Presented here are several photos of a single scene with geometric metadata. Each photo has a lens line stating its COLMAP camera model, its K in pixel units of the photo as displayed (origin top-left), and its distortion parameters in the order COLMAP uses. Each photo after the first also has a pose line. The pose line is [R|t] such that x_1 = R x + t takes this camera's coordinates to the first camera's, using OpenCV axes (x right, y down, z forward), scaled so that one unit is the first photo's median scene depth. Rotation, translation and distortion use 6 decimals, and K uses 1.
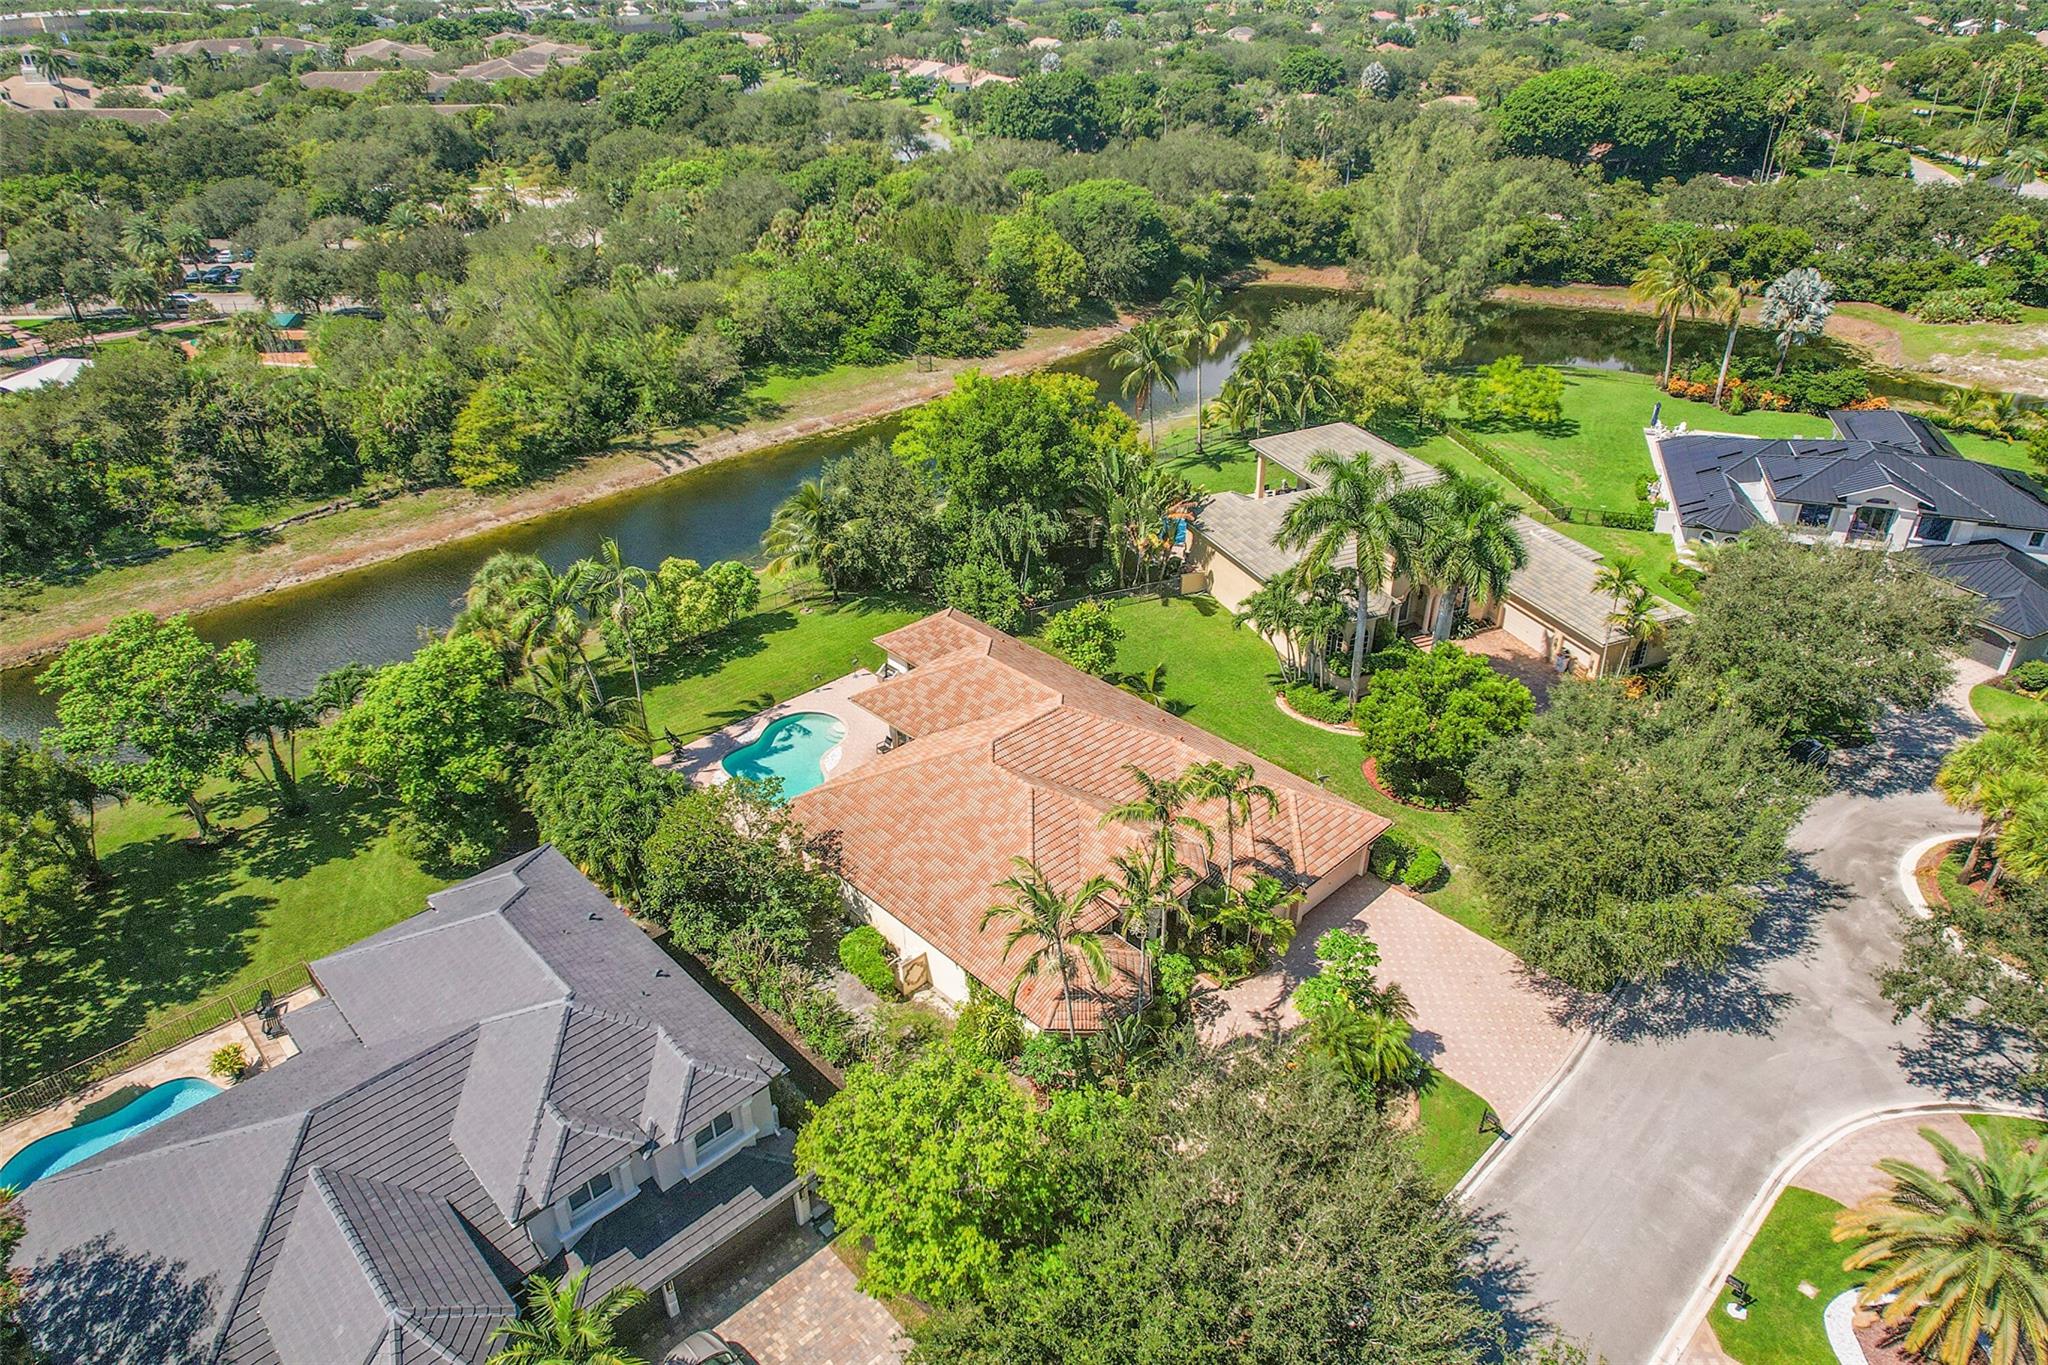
lens RADIAL K [[1299.6, 0, 1036.6], [0, 1299.6, 688.4], [0, 0, 1]] dist [-0.079915, 0.068252]
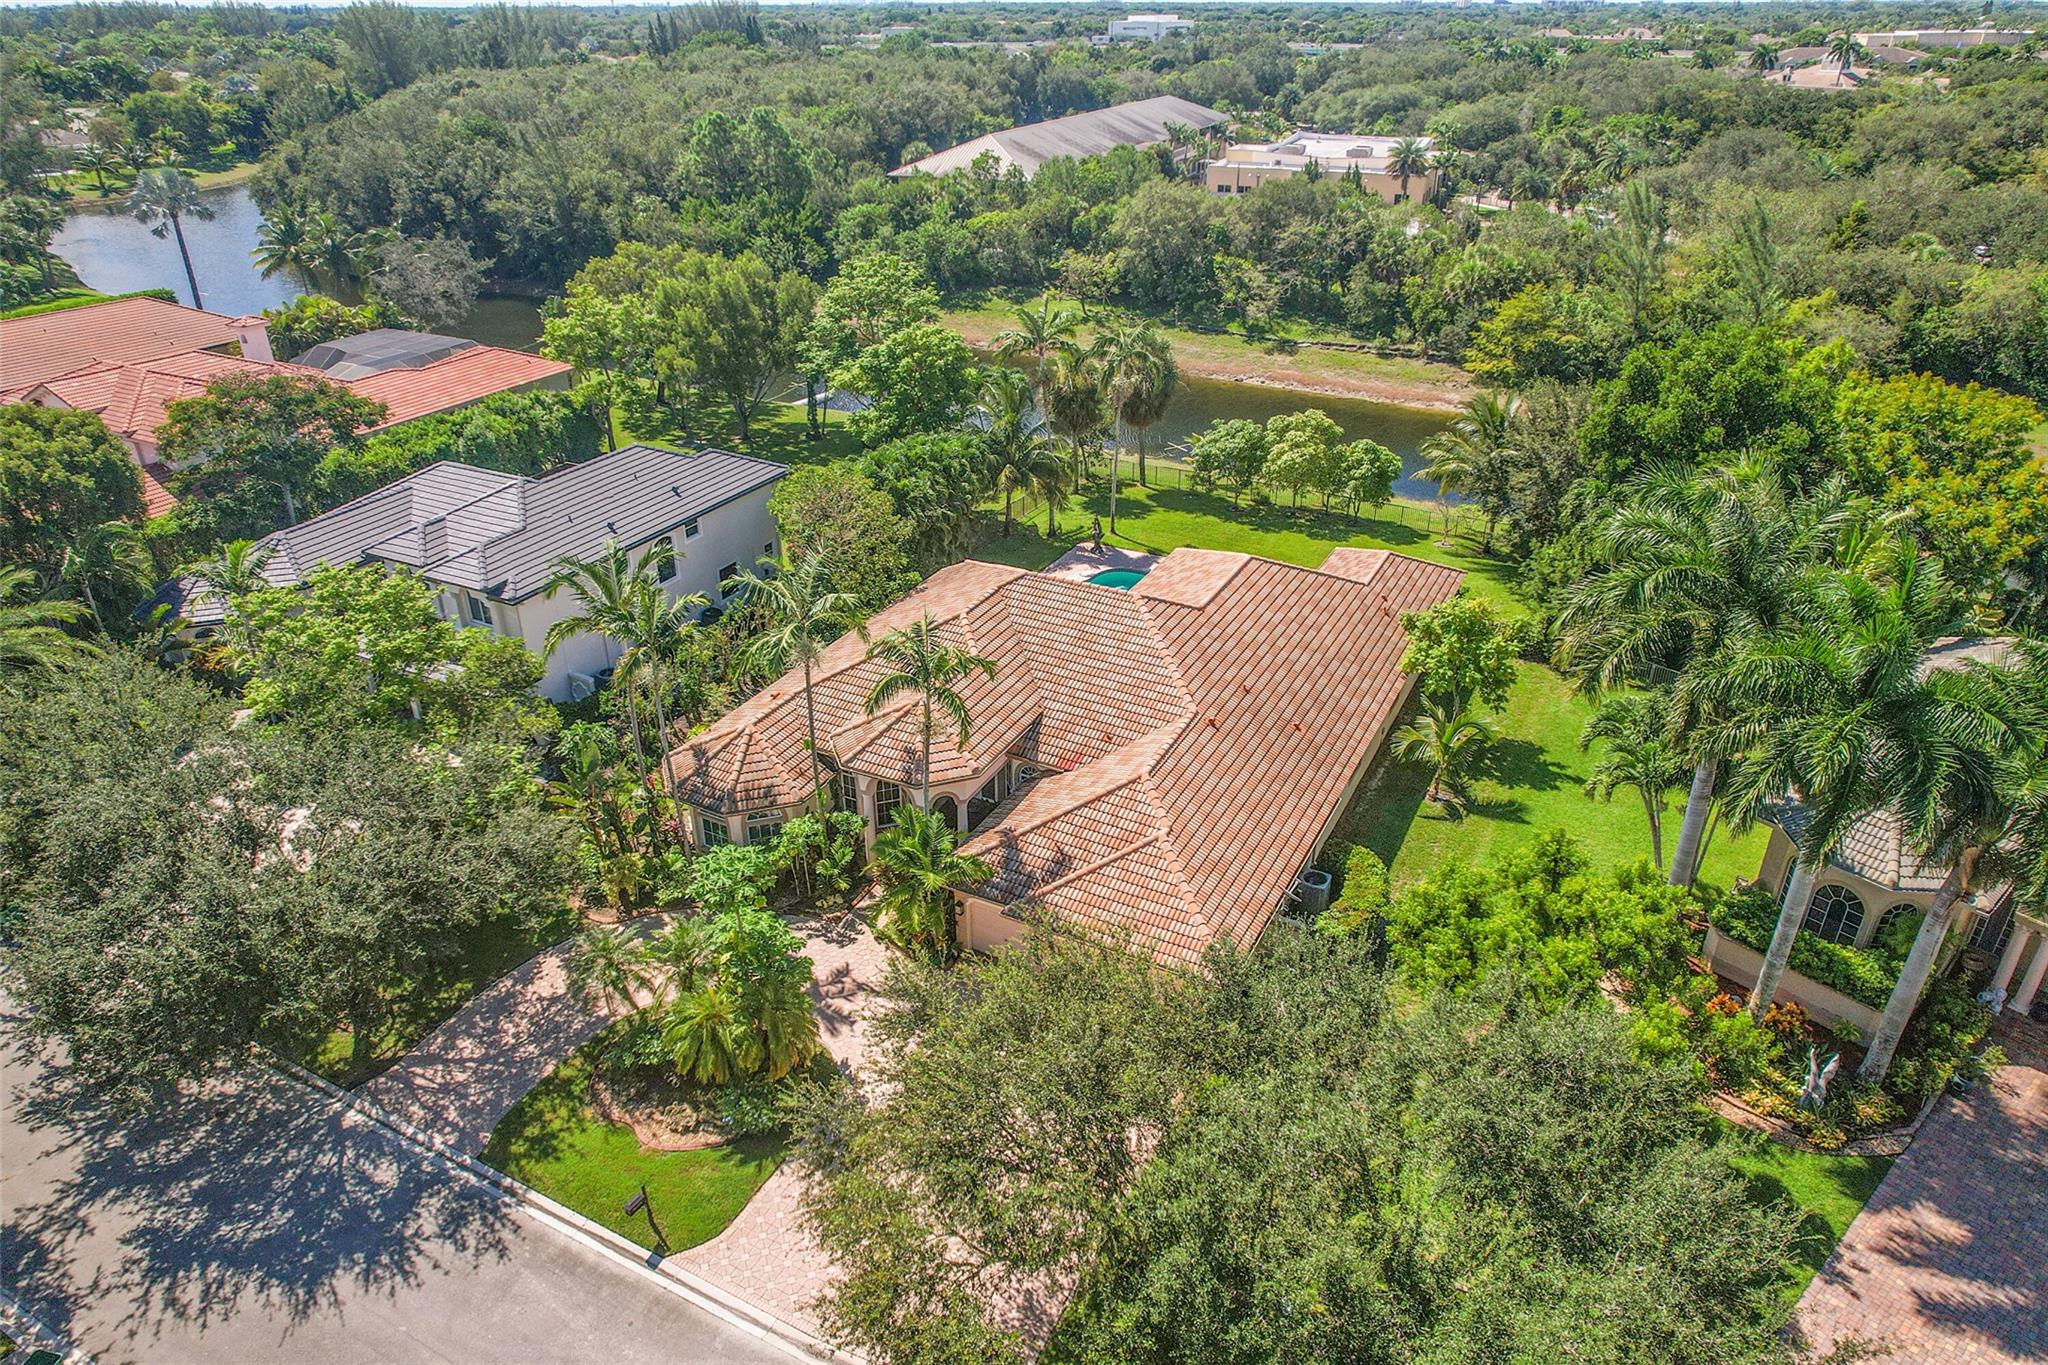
lens RADIAL K [[1299.6, 0, 1036.6], [0, 1299.6, 688.4], [0, 0, 1]] dist [-0.079915, 0.068252]
pose [[0.314833, 0.449765, -0.835818, 0.381457], [-0.474647, 0.837187, 0.271713, -0.067171], [0.821943, 0.311174, 0.477054, 0.354446]]
